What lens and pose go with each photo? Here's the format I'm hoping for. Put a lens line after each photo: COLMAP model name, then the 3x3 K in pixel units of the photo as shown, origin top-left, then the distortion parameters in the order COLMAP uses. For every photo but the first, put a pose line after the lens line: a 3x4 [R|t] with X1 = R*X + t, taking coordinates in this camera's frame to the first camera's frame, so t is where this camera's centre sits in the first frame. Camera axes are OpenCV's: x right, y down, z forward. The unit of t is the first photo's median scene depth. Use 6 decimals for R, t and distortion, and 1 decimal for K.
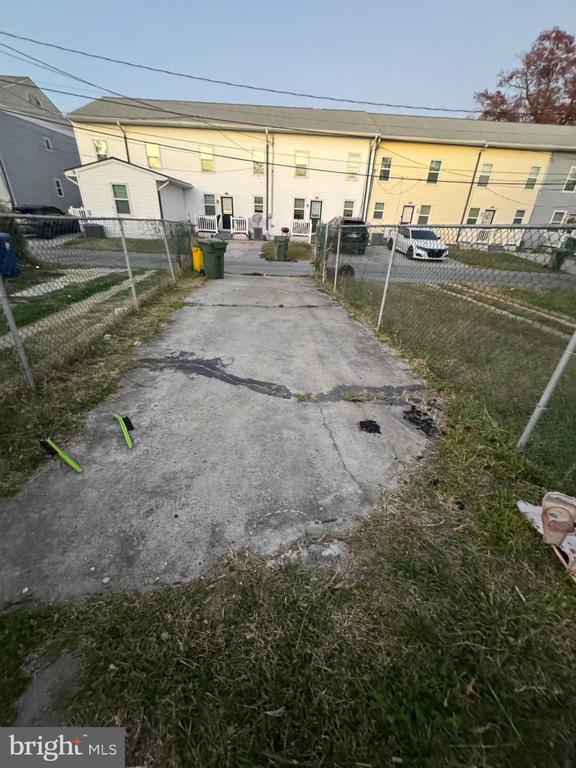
lens RADIAL K [[306.9, 0, 287.6], [0, 306.9, 384.1], [0, 0, 1]] dist [-0.002953, -0.000741]
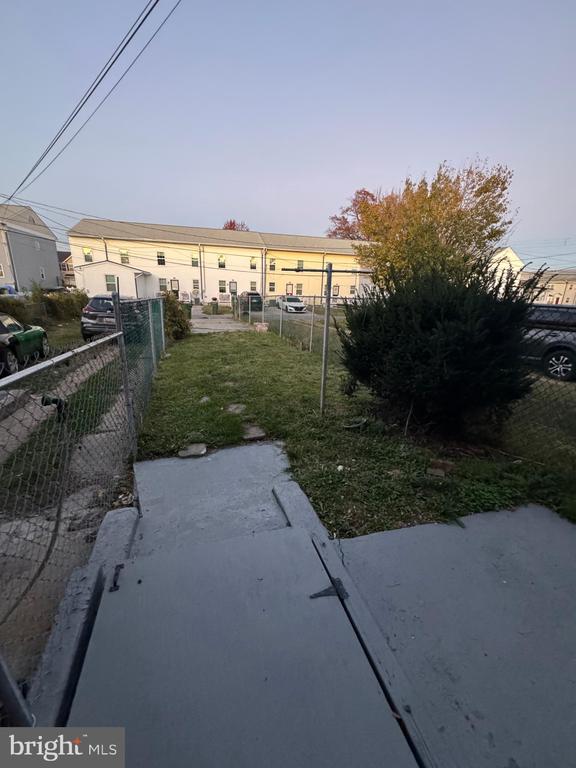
lens RADIAL K [[306.9, 0, 288.0], [0, 306.9, 383.1], [0, 0, 1]] dist [-0.002953, -0.000741]
pose [[0.972363, -0.078571, 0.219855, -0.021602], [0.120302, 0.975651, -0.183392, 0.258866], [-0.200092, 0.204773, 0.958140, -0.508240]]
